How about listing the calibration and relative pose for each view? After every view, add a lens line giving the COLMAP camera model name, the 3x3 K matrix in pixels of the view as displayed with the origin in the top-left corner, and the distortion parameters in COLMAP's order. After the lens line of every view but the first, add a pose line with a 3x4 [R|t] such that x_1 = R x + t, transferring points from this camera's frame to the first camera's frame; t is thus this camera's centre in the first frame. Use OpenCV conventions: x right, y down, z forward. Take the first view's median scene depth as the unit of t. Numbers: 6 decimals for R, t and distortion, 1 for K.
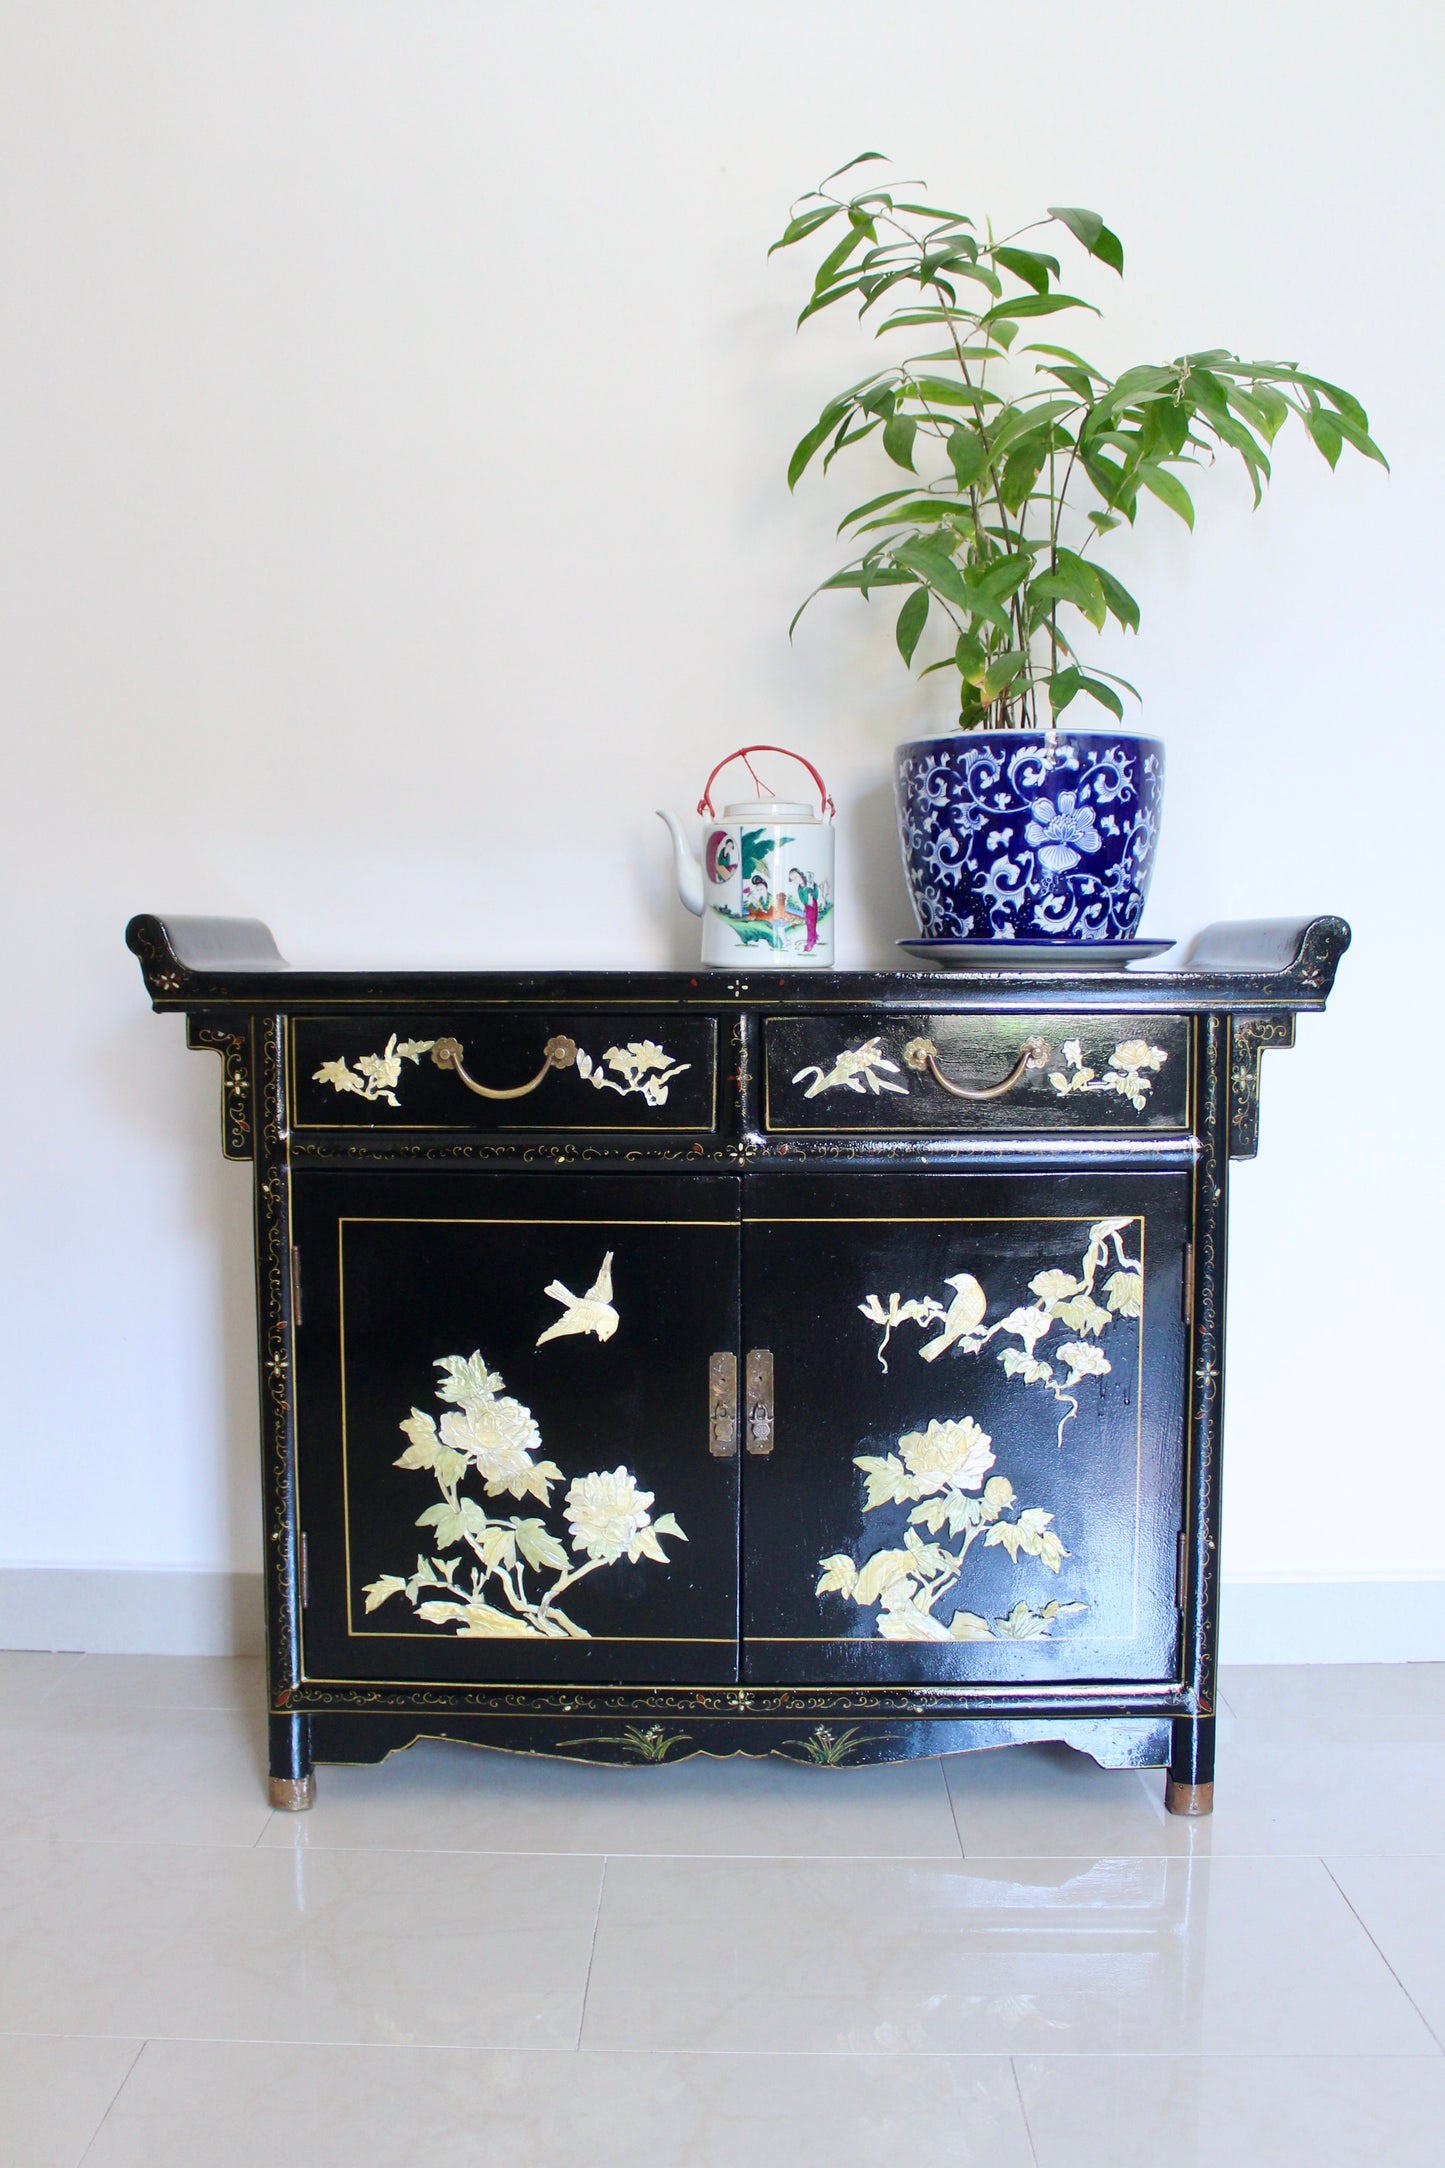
lens RADIAL K [[1961.5, 0, 703.7], [0, 1961.5, 1083.2], [0, 0, 1]] dist [-0.145935, 0.072705]
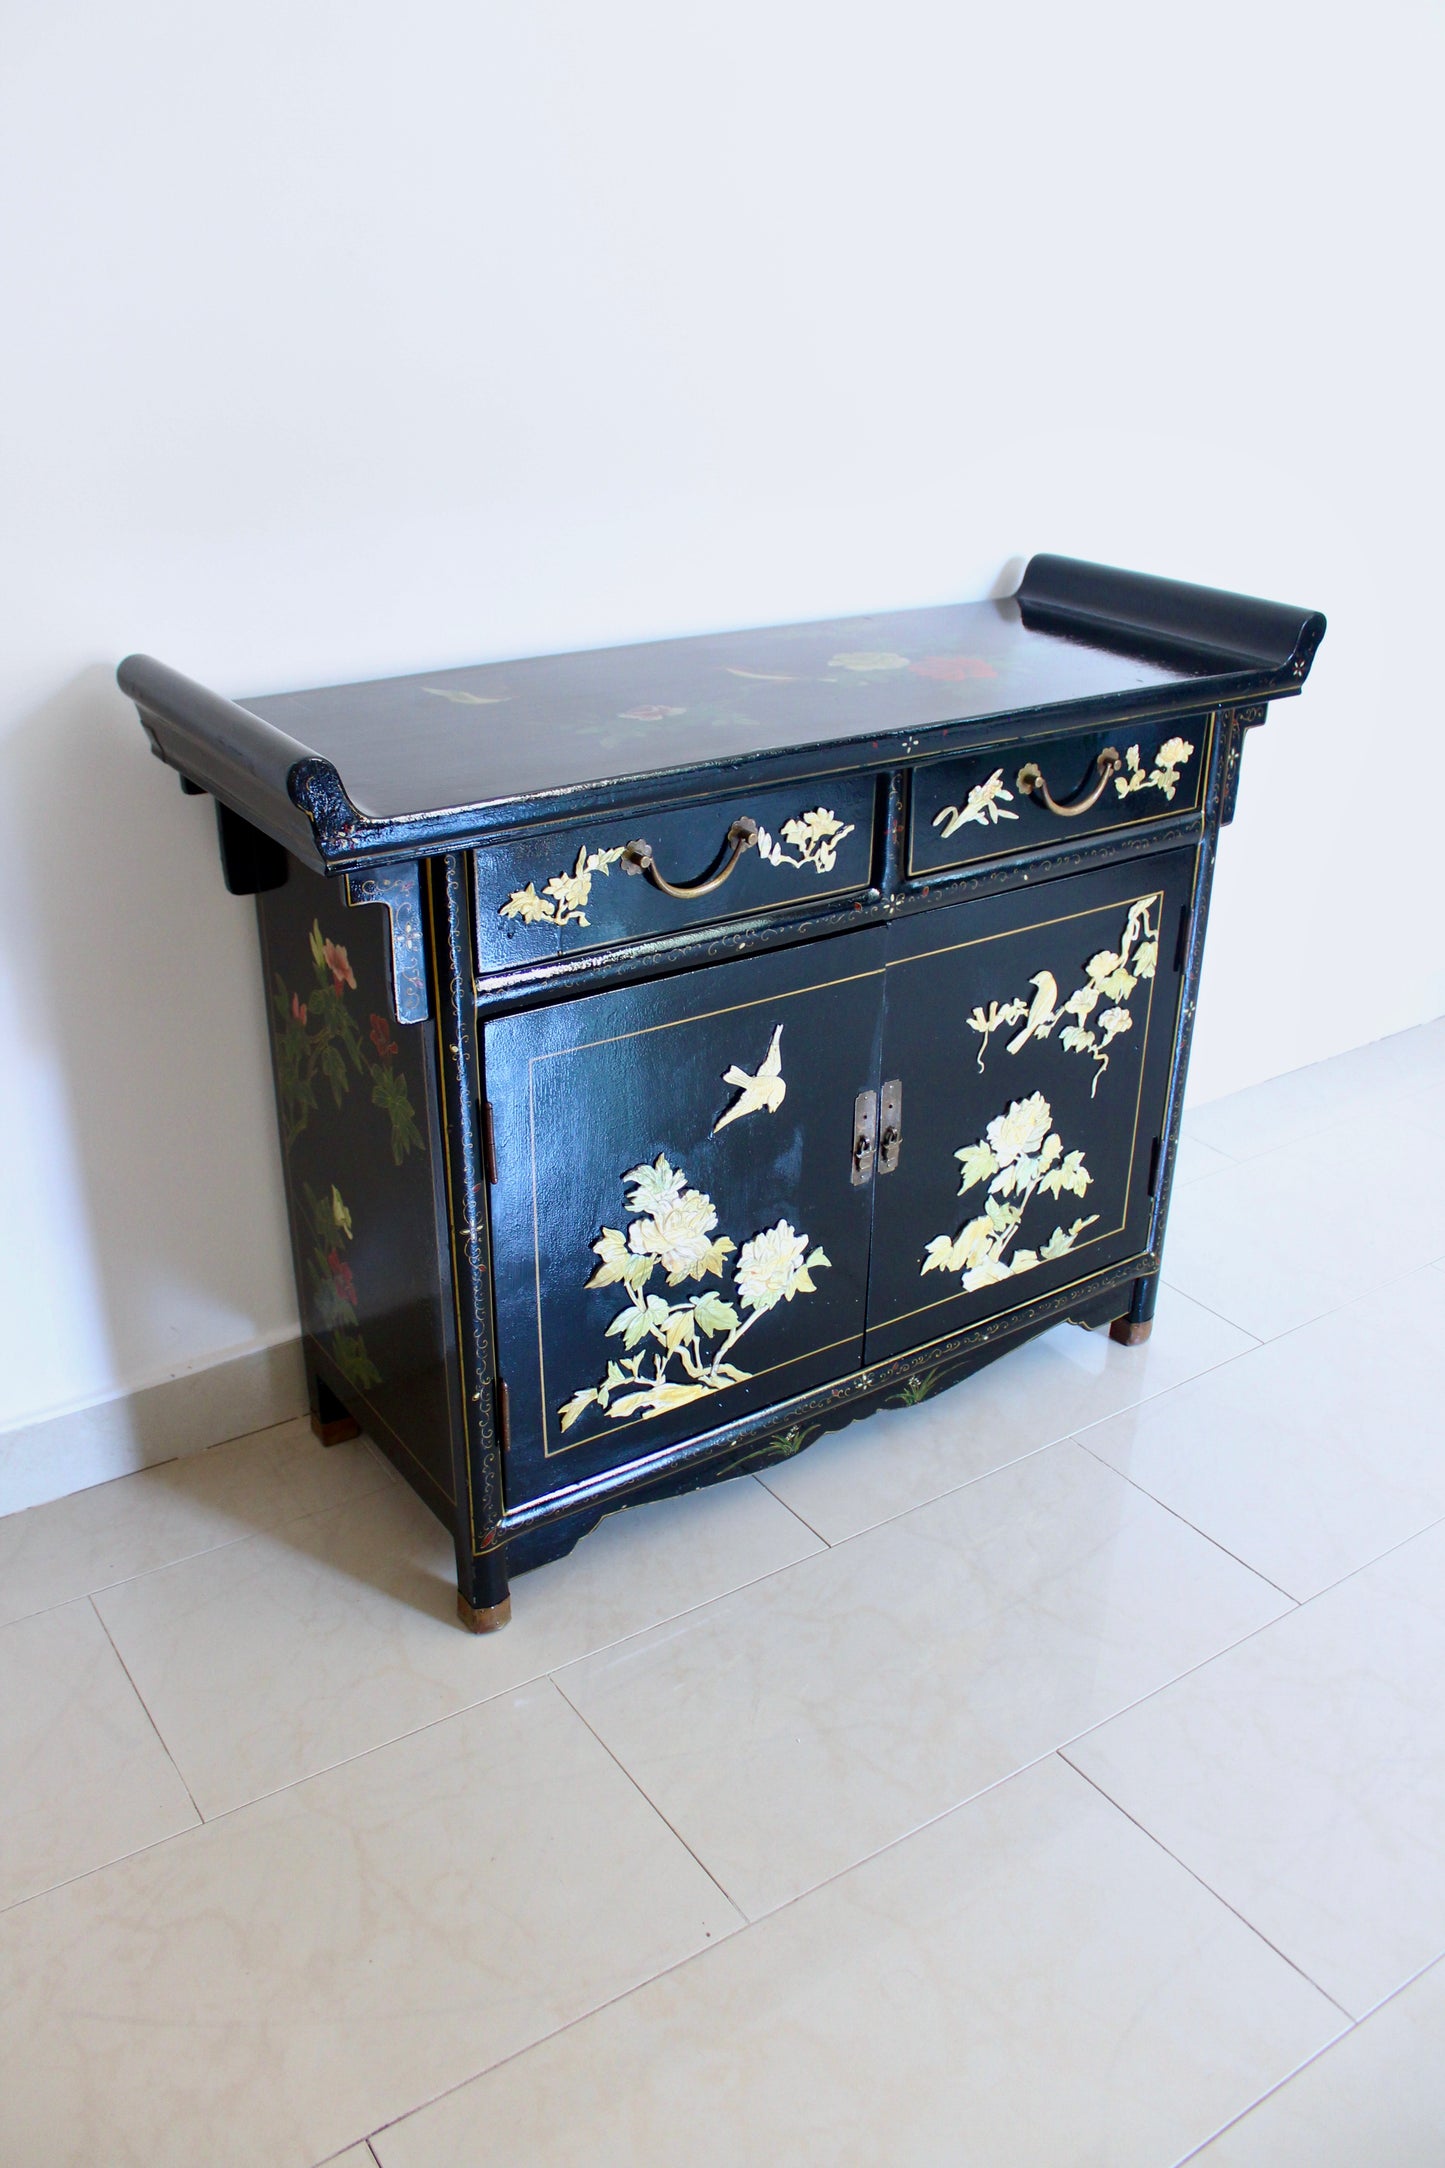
lens RADIAL K [[1770.7, 0, 720.7], [0, 1770.7, 1082.3], [0, 0, 1]] dist [-0.159873, 0.134711]
pose [[0.816394, -0.241808, 0.524433, -0.529872], [0.026915, 0.923061, 0.383711, -0.220631], [-0.576868, -0.299144, 0.760090, 0.345687]]
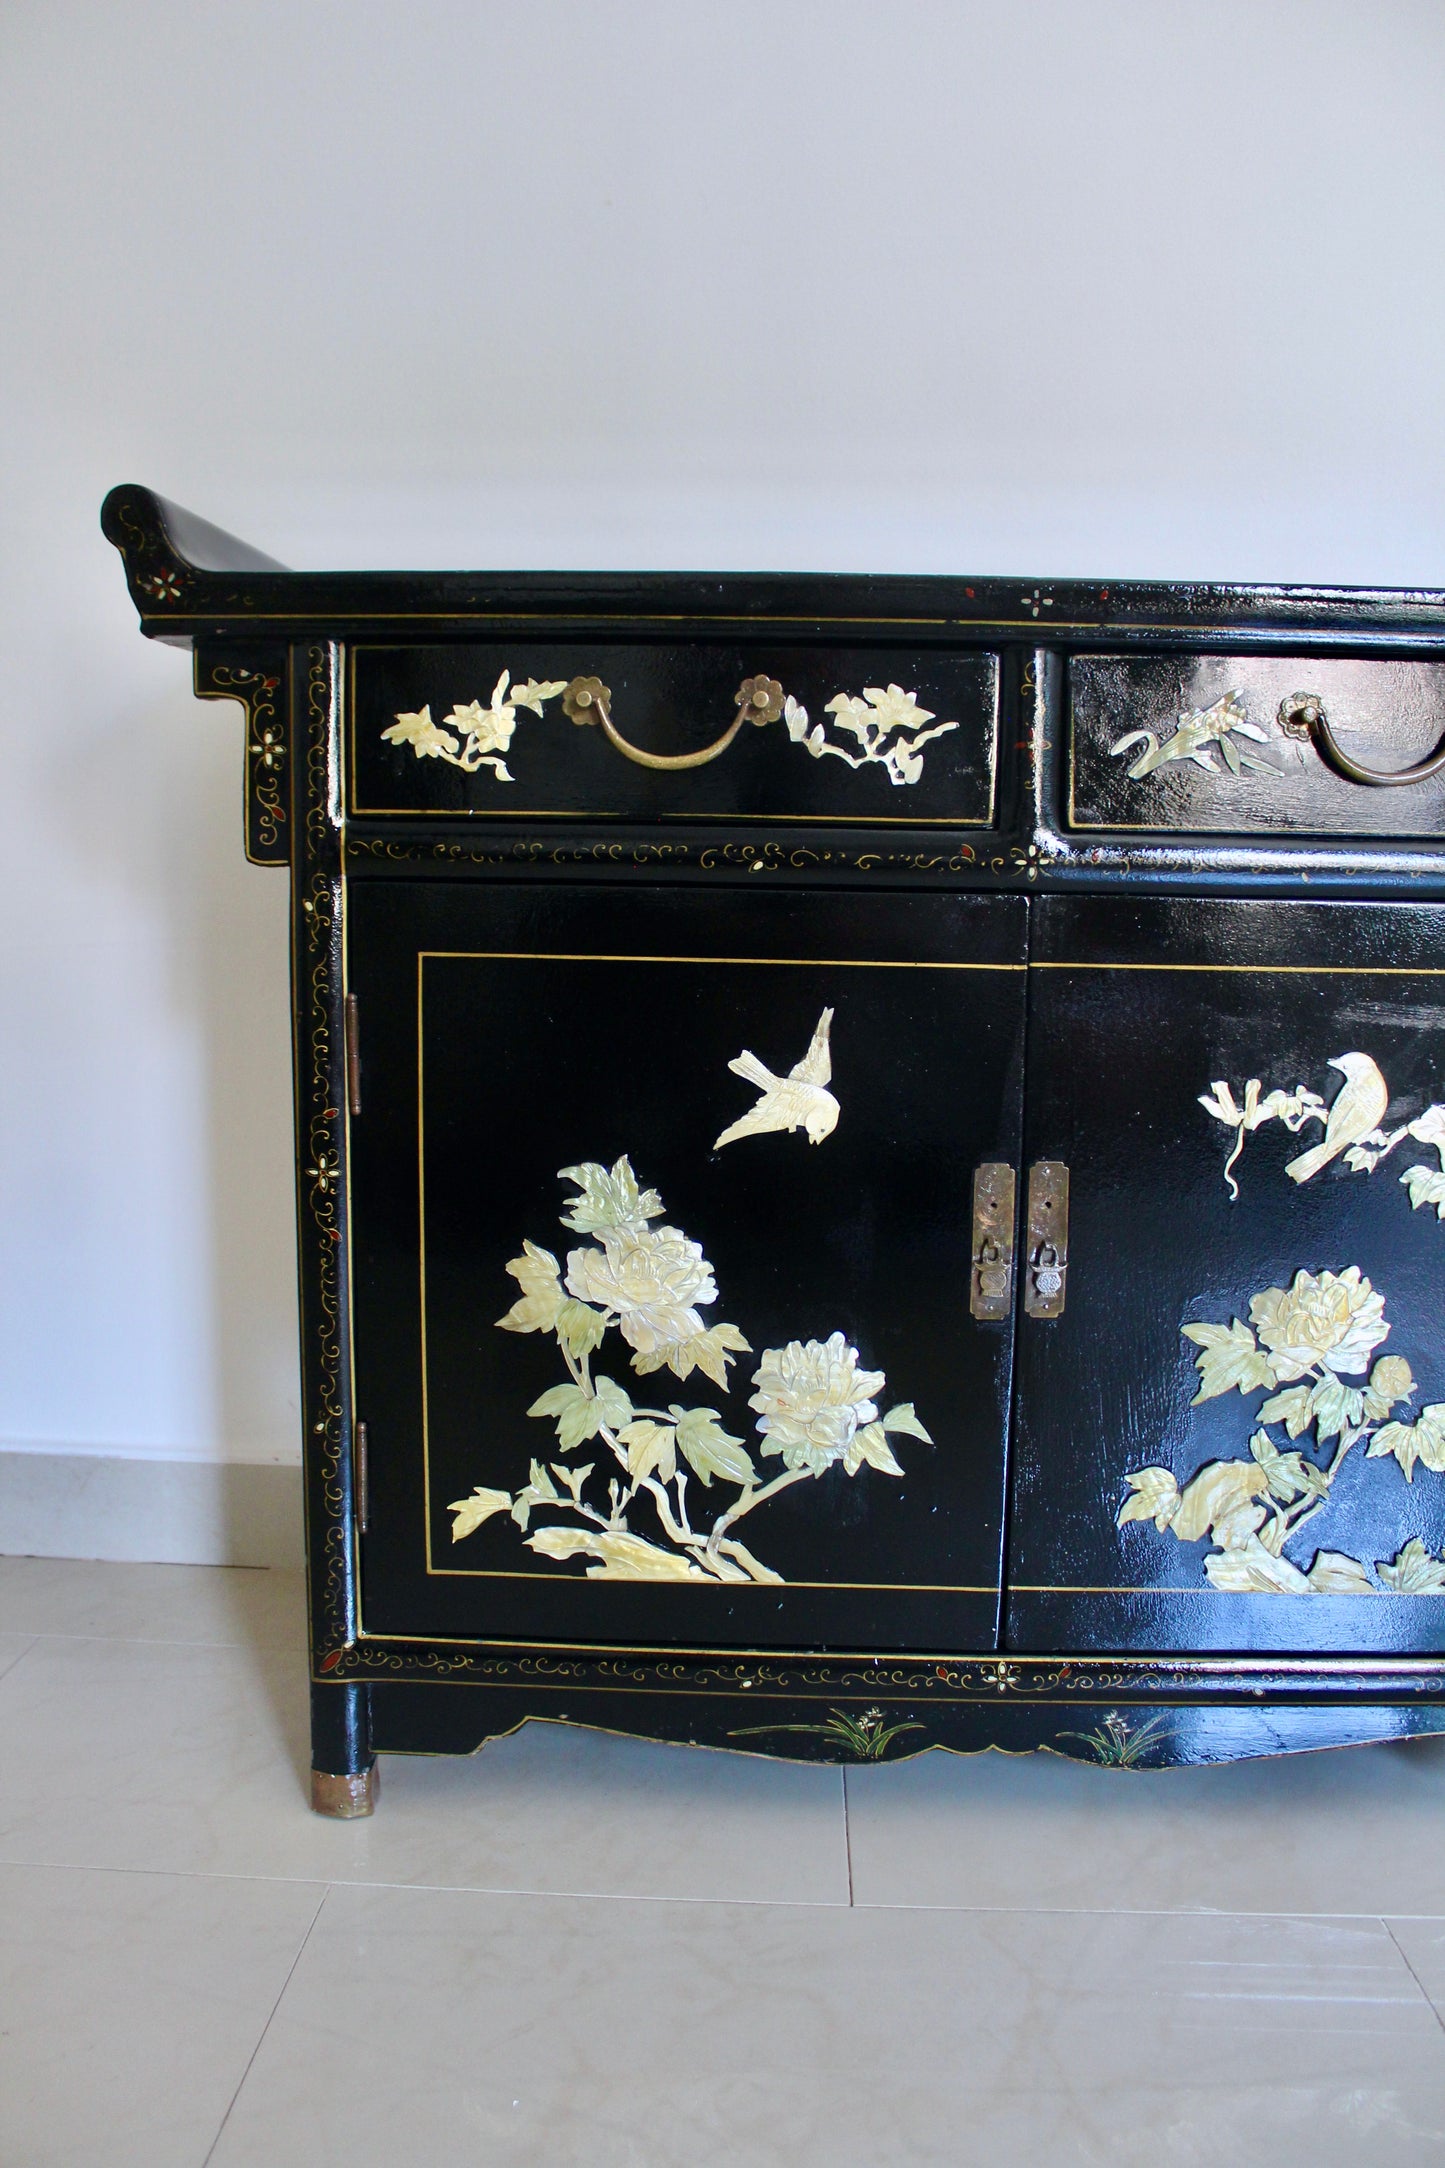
lens RADIAL K [[1770.7, 0, 736.2], [0, 1770.7, 1092.5], [0, 0, 1]] dist [-0.159873, 0.134711]
pose [[0.999759, 0.016604, -0.014341, -0.069415], [-0.015744, 0.998184, 0.058149, 0.079598], [0.015280, -0.057909, 0.998205, 0.400419]]
